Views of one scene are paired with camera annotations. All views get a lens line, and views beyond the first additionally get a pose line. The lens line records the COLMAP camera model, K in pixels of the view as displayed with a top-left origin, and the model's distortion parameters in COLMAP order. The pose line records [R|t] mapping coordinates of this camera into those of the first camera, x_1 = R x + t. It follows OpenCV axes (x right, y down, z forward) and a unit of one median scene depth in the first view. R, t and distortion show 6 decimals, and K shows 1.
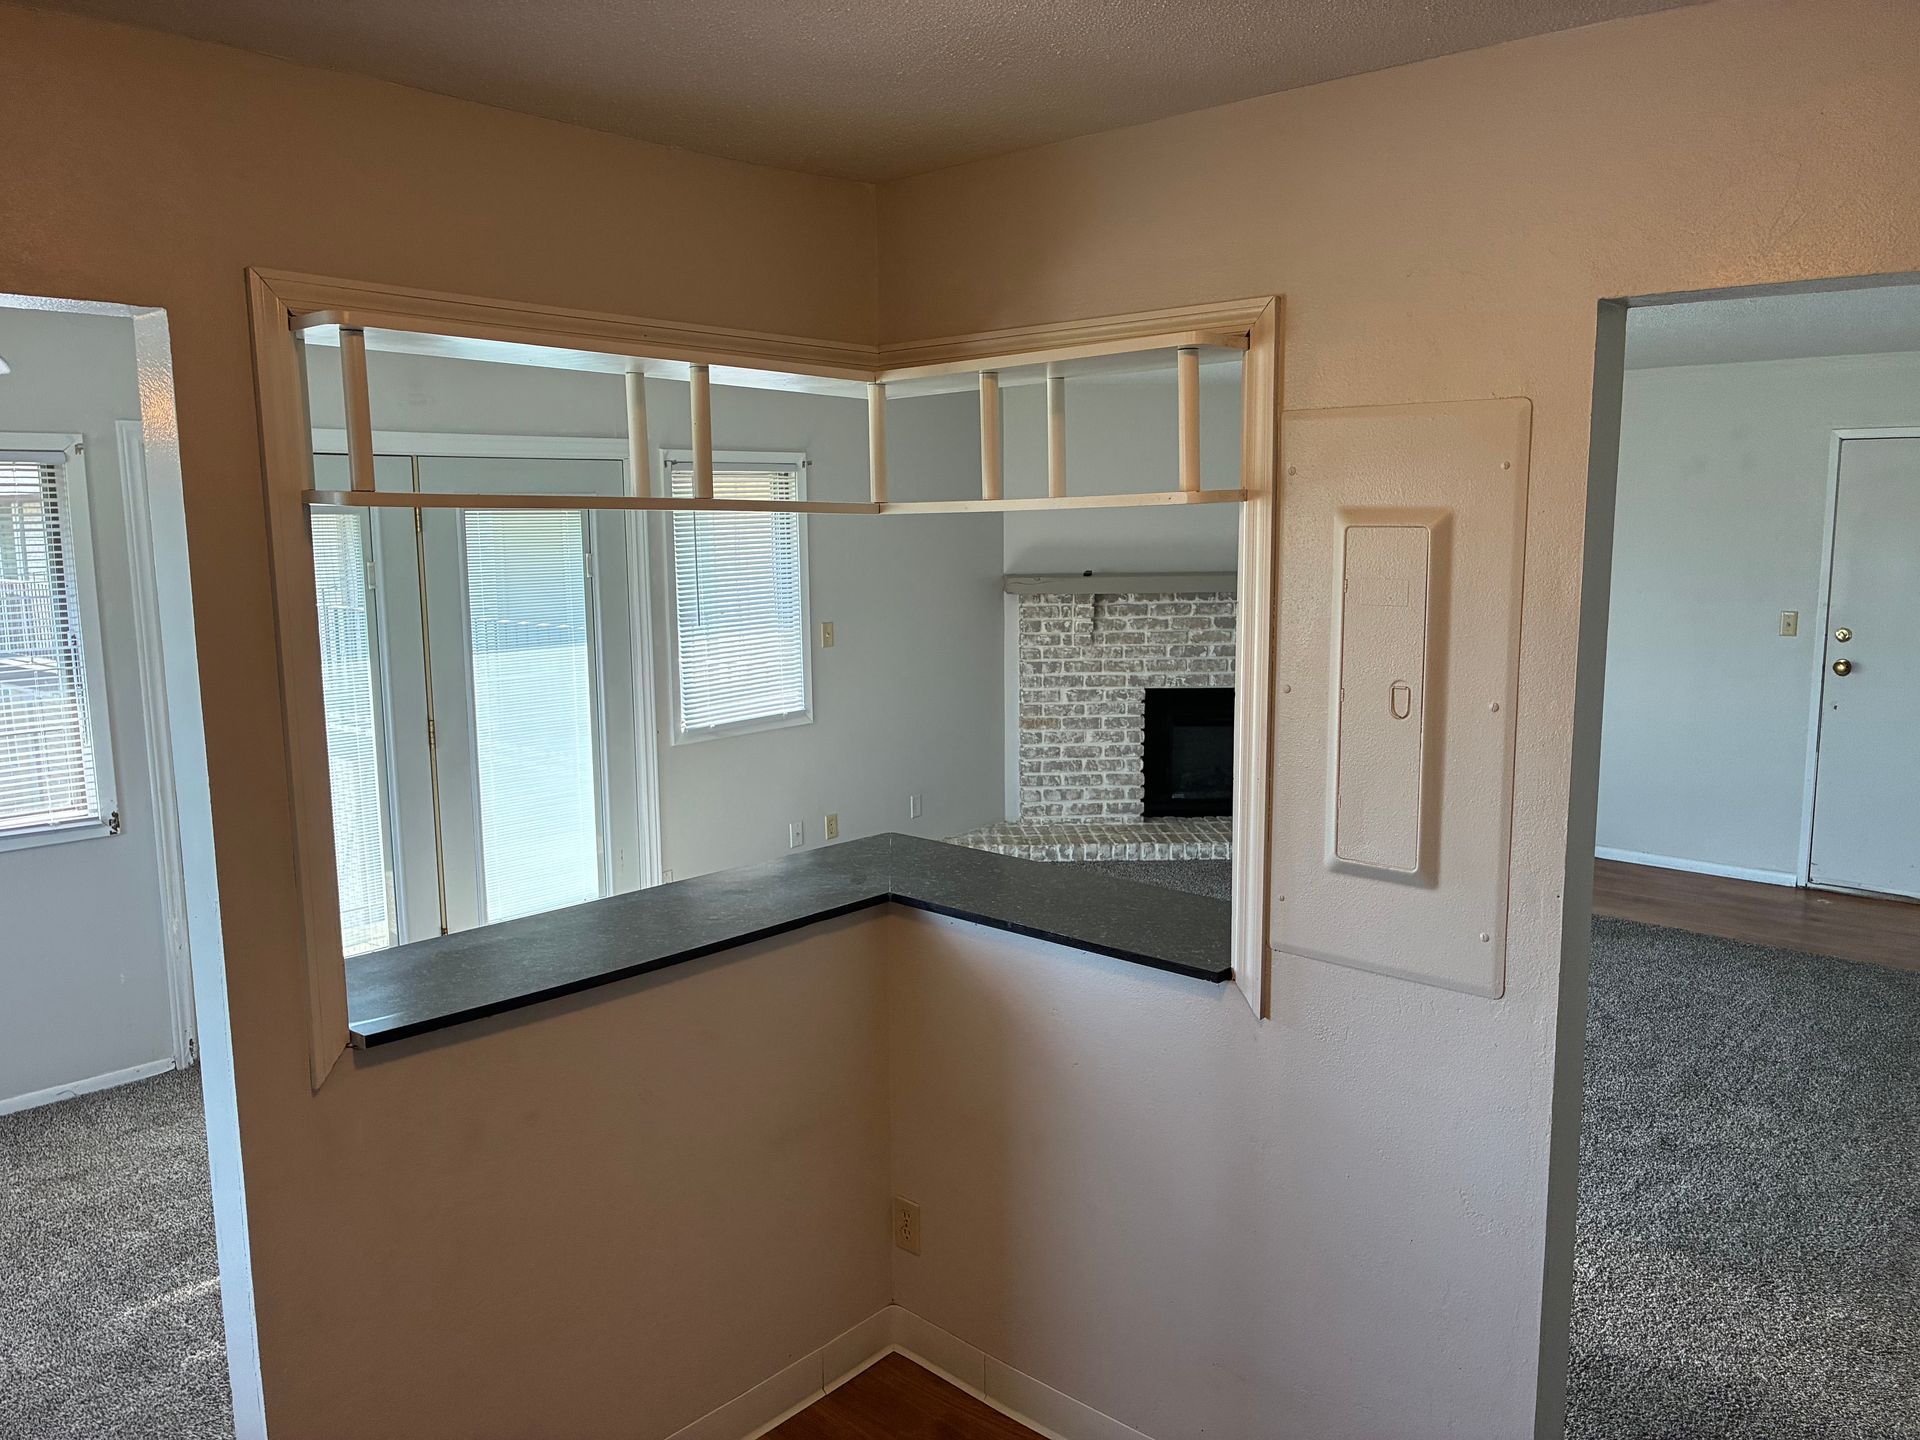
lens RADIAL K [[1429.9, 0, 960.2], [0, 1429.9, 748.9], [0, 0, 1]] dist [0.193493, -0.000683]
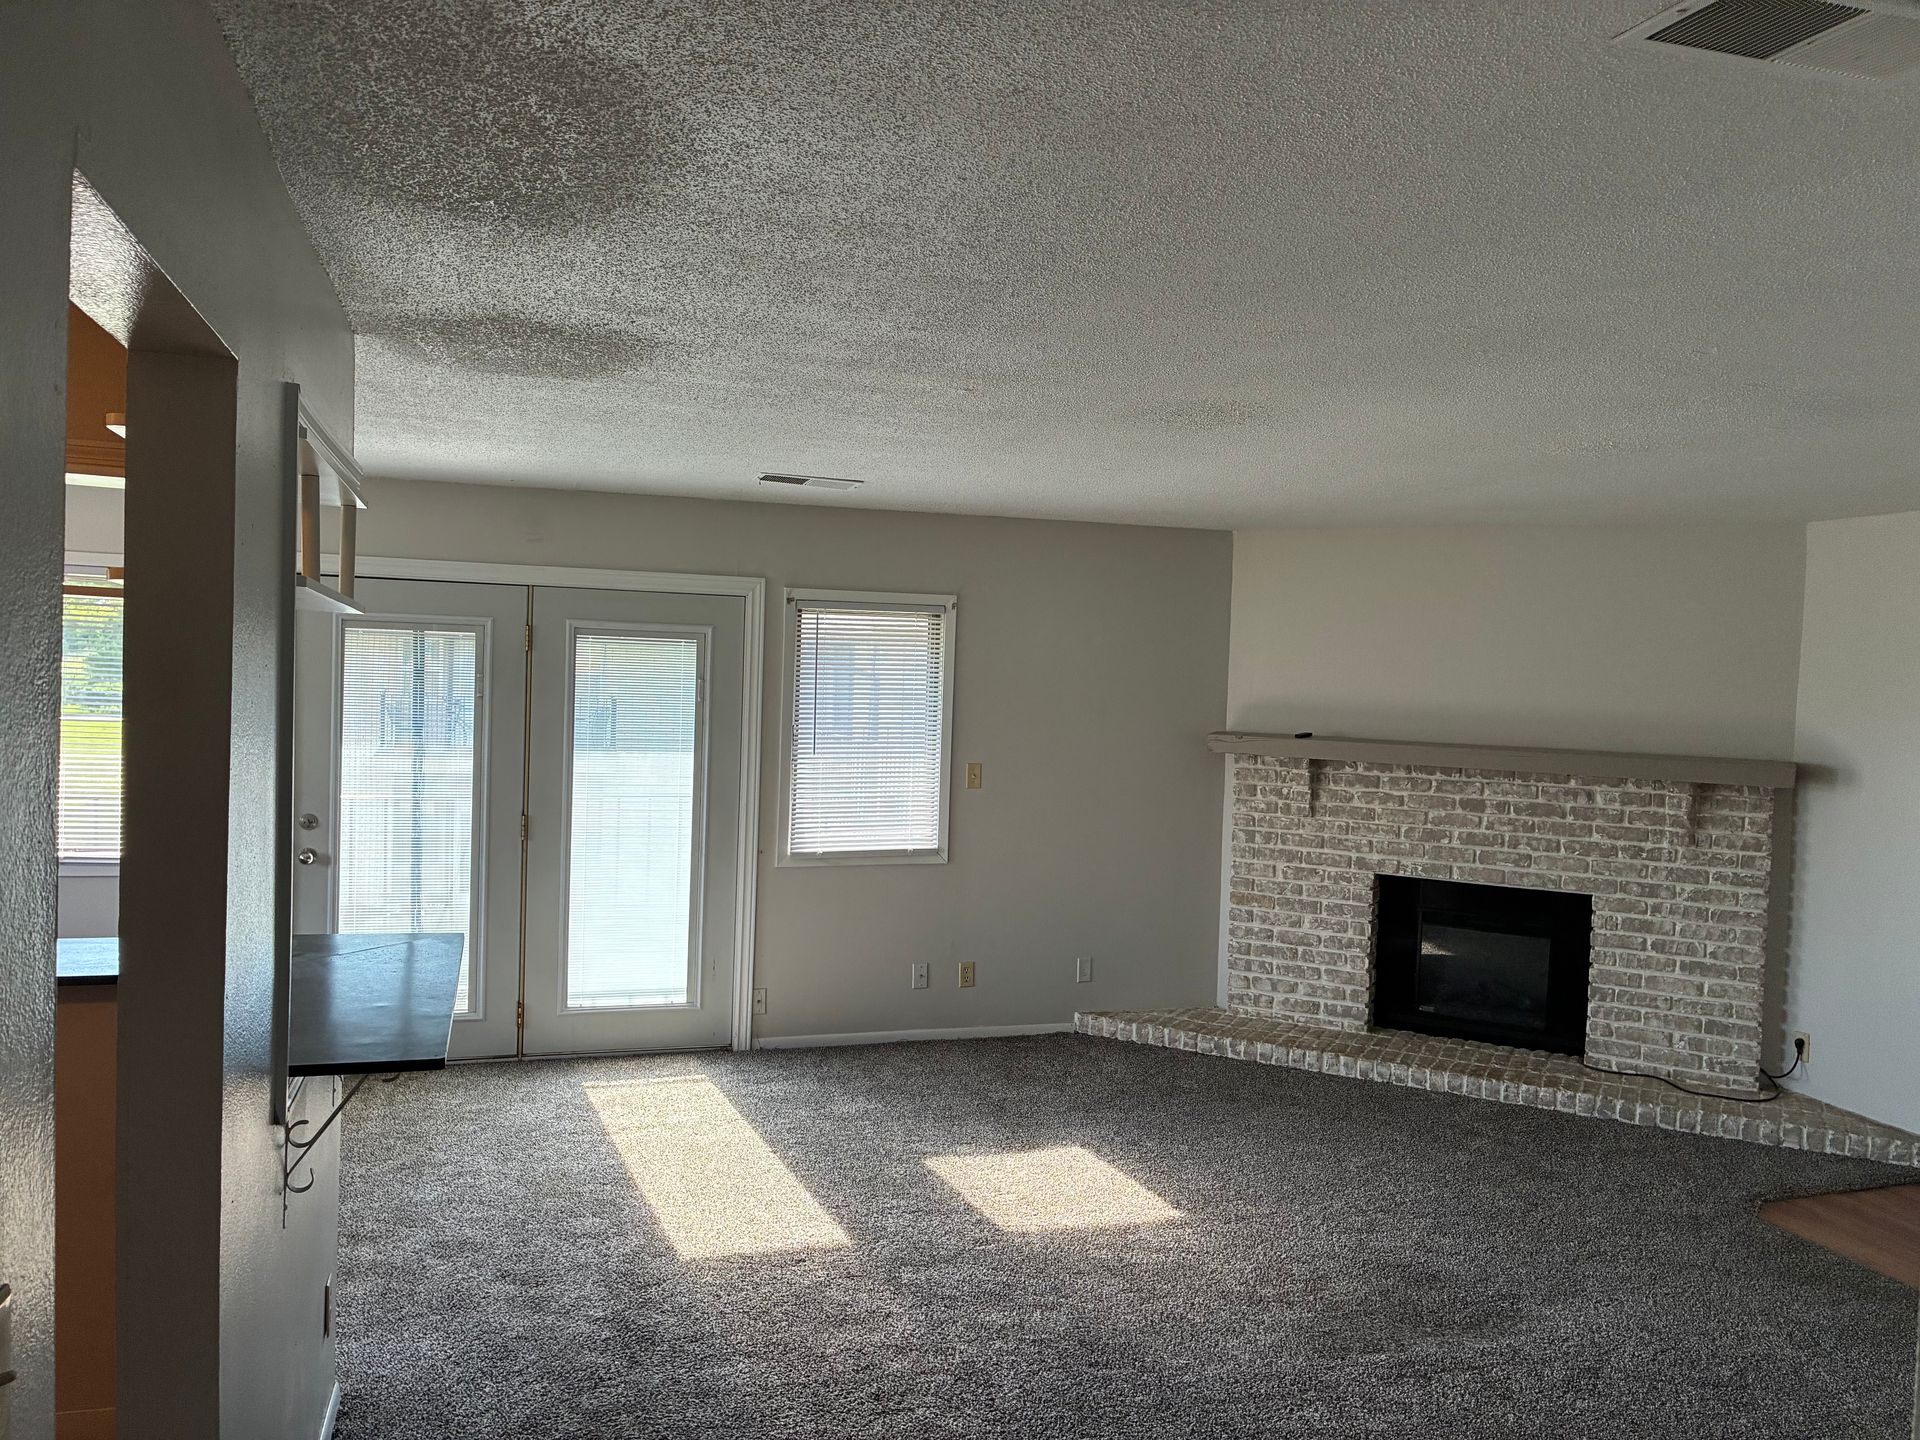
lens RADIAL K [[1432.8, 0, 961.2], [0, 1432.8, 740.2], [0, 0, 1]] dist [0.002679, 0.002321]
pose [[0.858771, 0.060965, -0.508720, 0.347819], [-0.126035, 0.987523, -0.094416, -0.009010], [0.496617, 0.145198, 0.855739, 0.137189]]
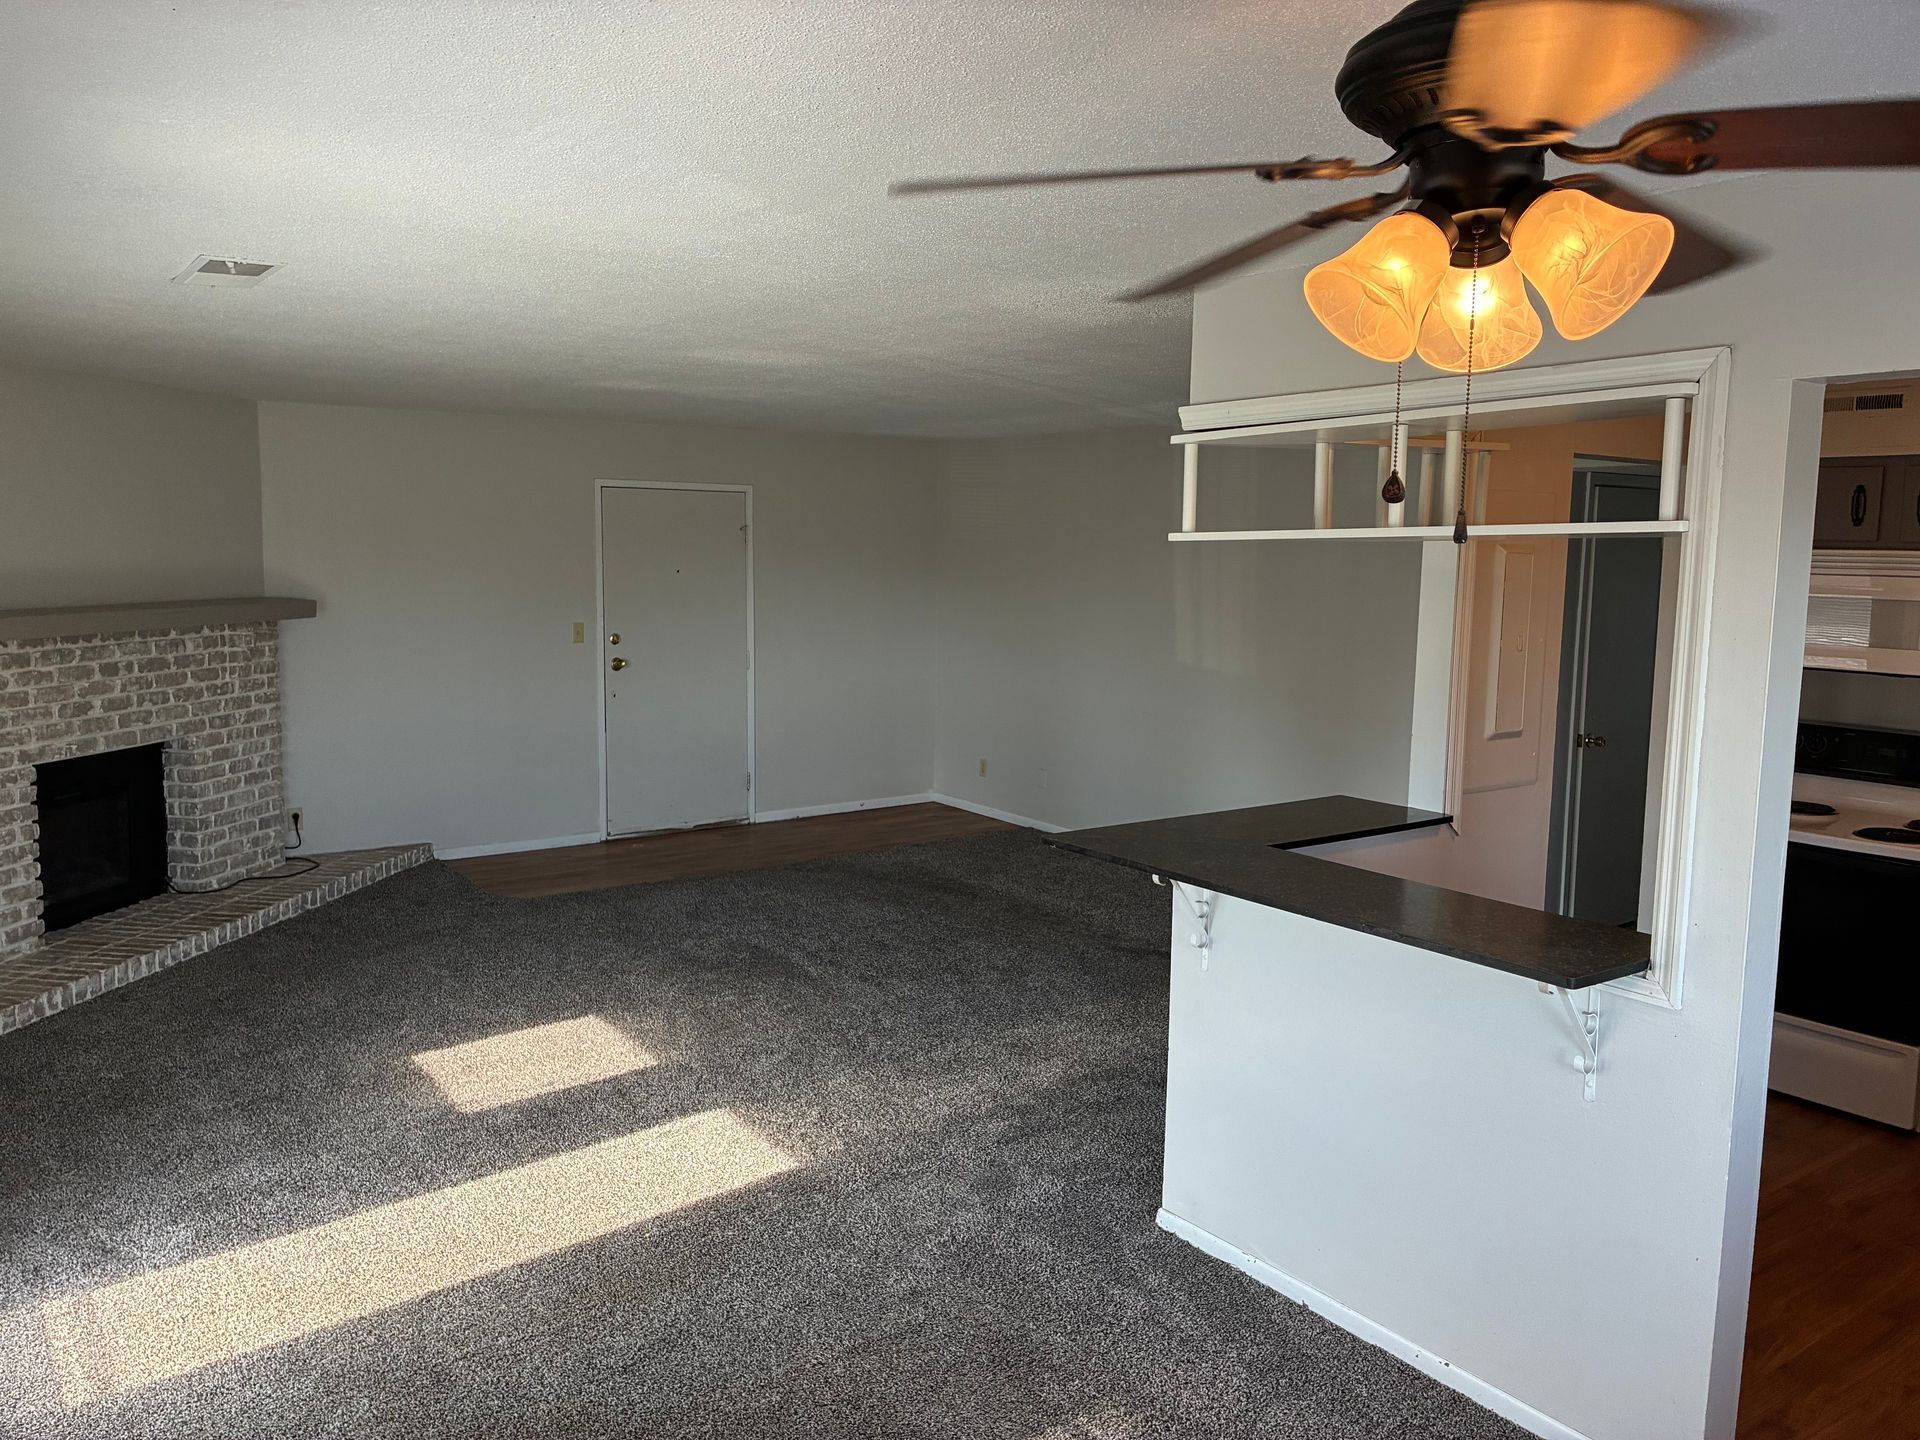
lens RADIAL K [[1497.0, 0, 960.0], [0, 1497.0, 720.0], [0, 0, 1]] dist [-0.002968, -0.000100]
pose [[0.207557, -0.107745, 0.972271, -0.520901], [0.145265, 0.986291, 0.078288, -0.056353], [-0.967377, 0.124988, 0.220363, 0.366355]]
